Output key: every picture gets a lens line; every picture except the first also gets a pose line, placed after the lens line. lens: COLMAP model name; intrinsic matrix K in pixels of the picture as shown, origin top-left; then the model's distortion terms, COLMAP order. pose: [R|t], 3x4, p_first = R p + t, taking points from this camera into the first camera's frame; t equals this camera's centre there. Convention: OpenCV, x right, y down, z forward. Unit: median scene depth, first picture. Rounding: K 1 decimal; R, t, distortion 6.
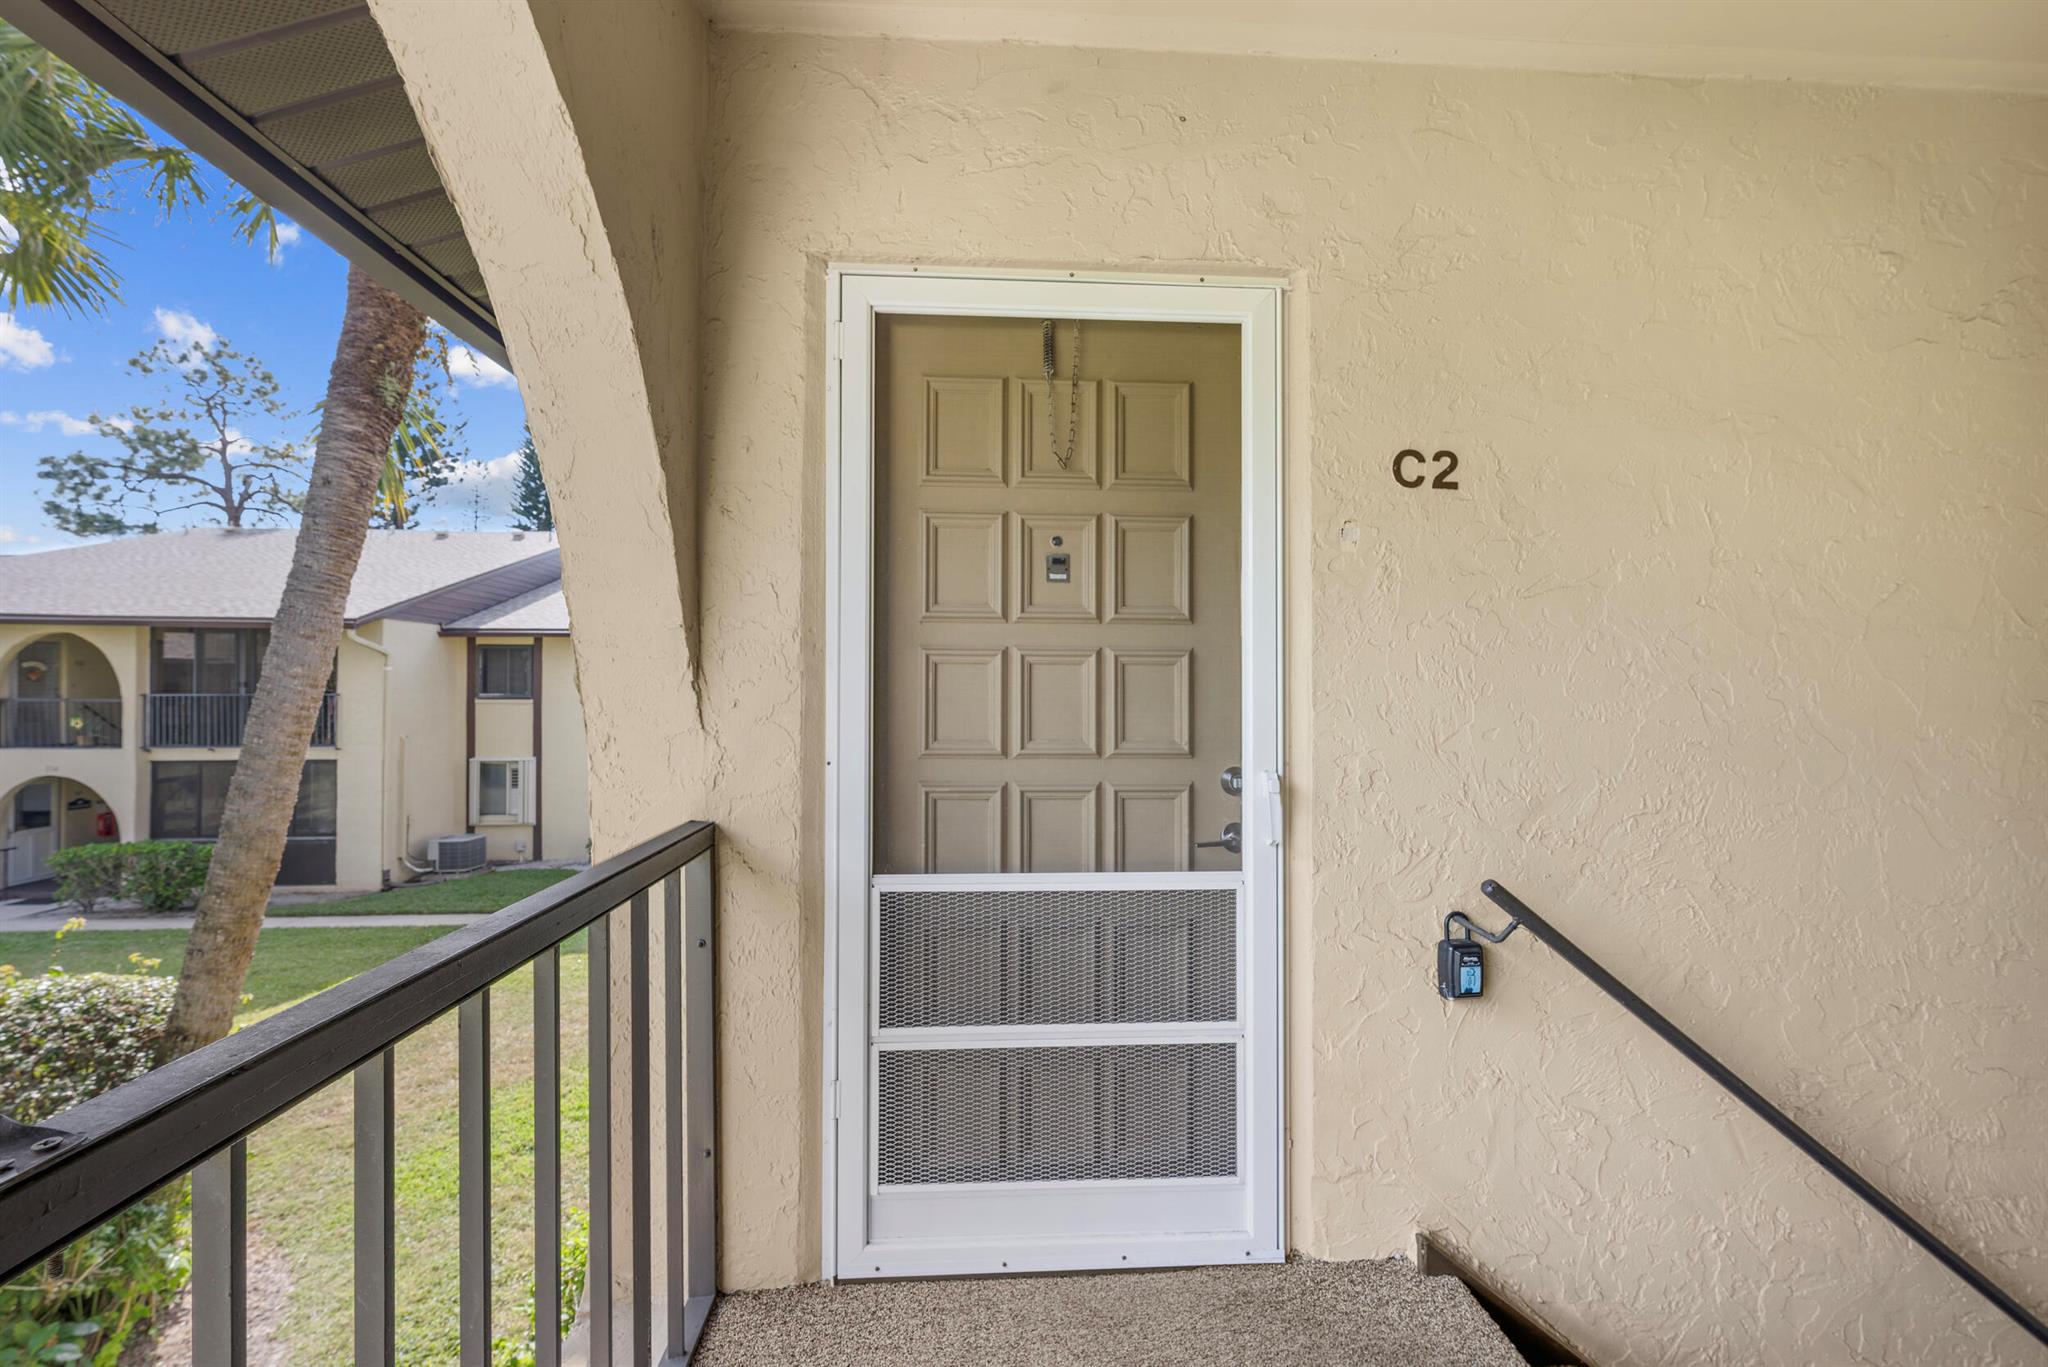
lens RADIAL K [[827.1, 0, 1024.3], [0, 827.1, 695.2], [0, 0, 1]] dist [-0.000172, -0.000186]
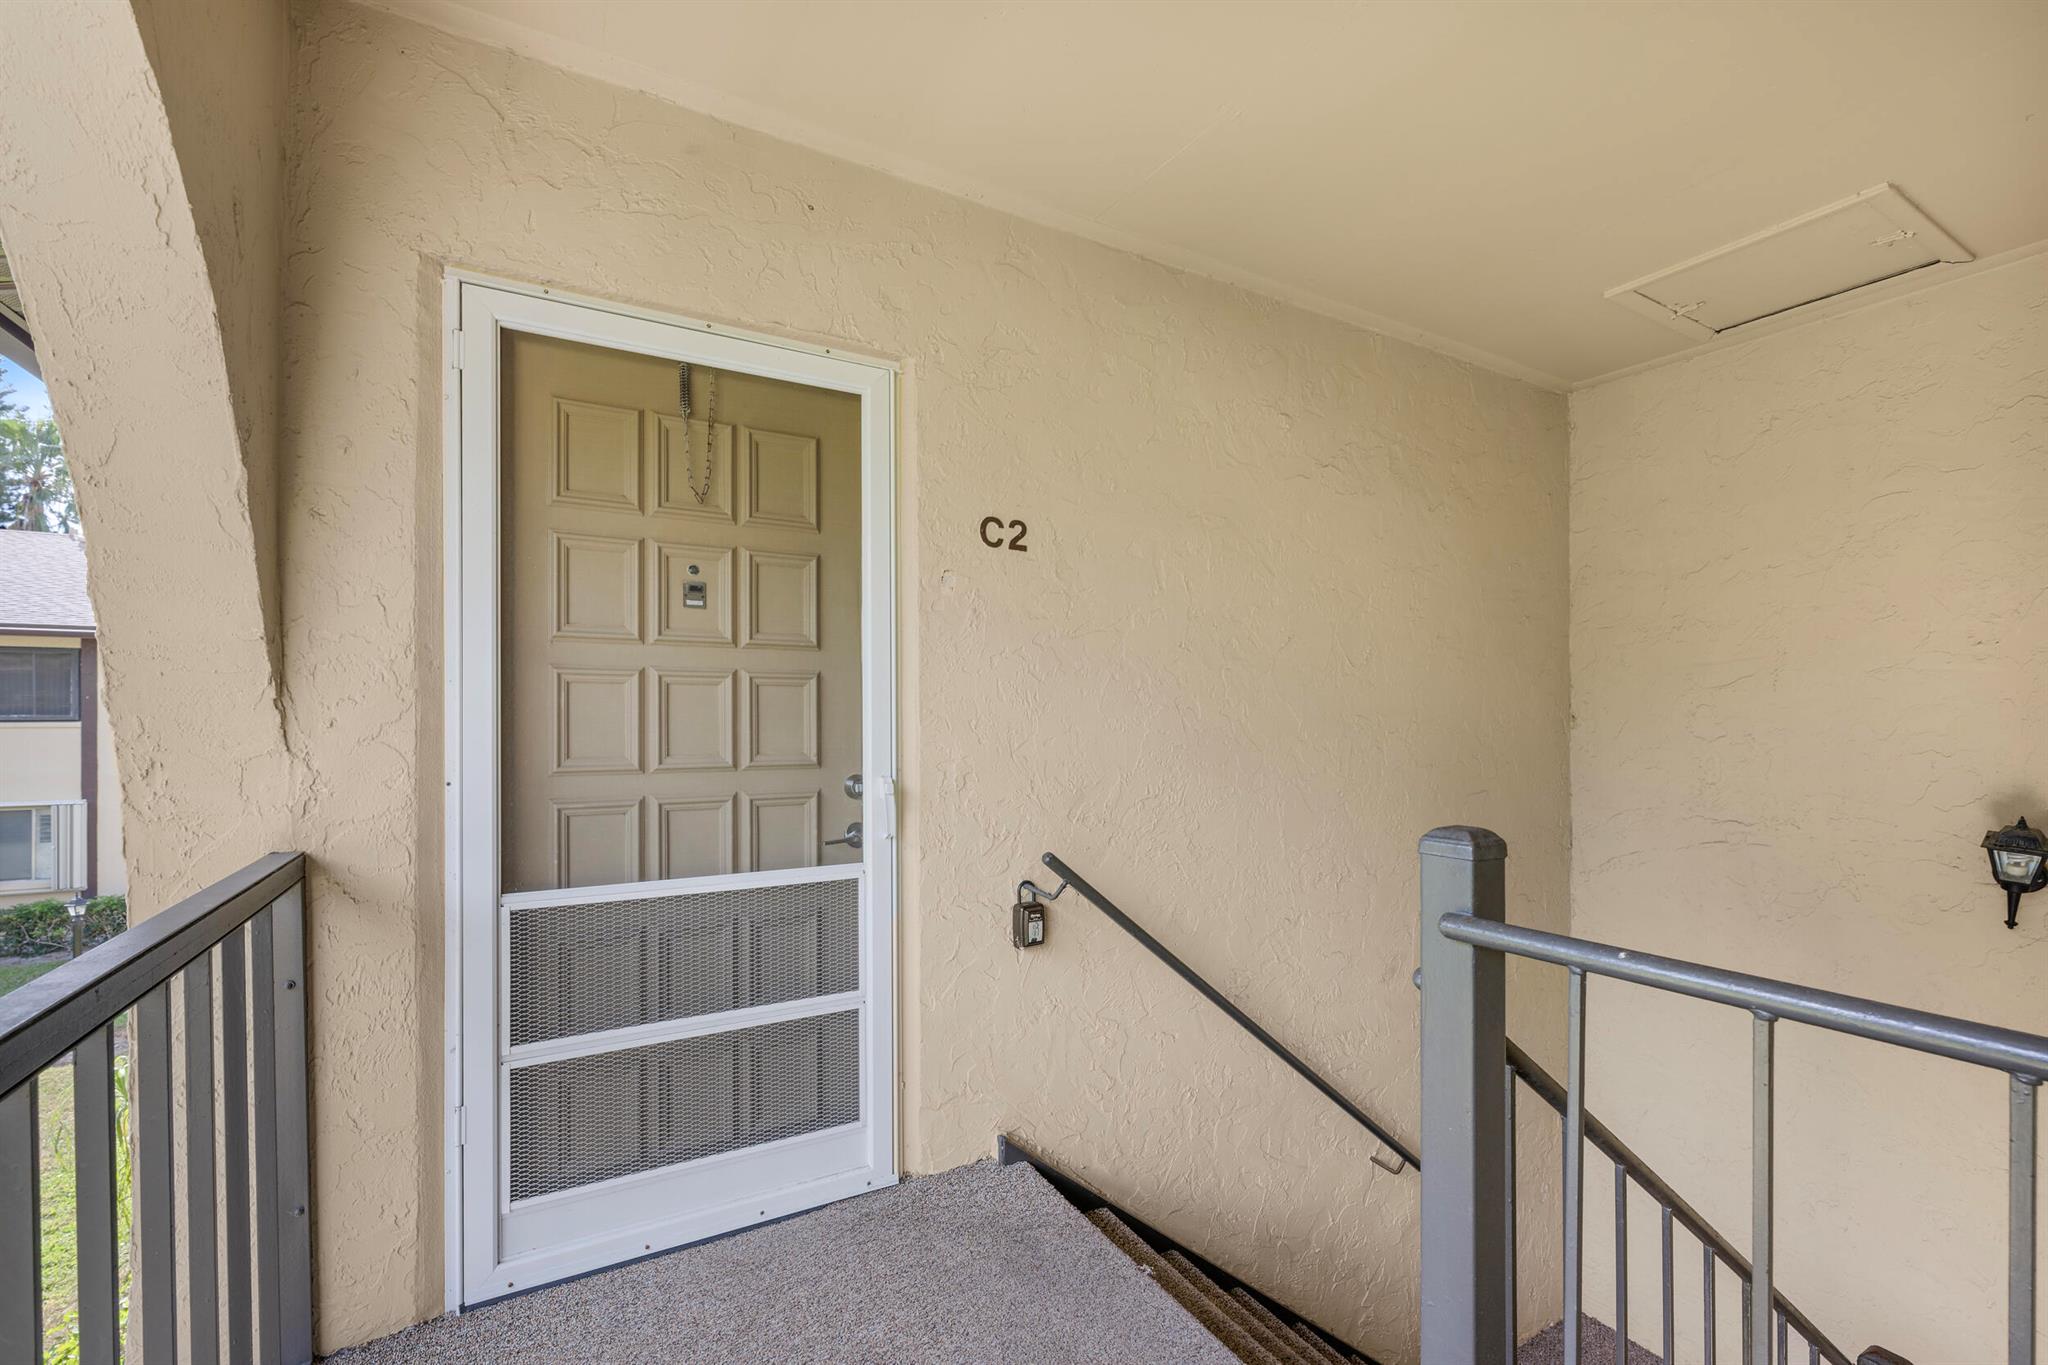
lens RADIAL K [[827.1, 0, 1024.3], [0, 827.1, 694.2], [0, 0, 1]] dist [-0.000172, -0.000186]
pose [[0.891788, 0.007483, 0.452392, -0.066407], [0.002968, 0.999745, -0.022388, 0.000639], [-0.452444, 0.021308, 0.891538, -0.158387]]
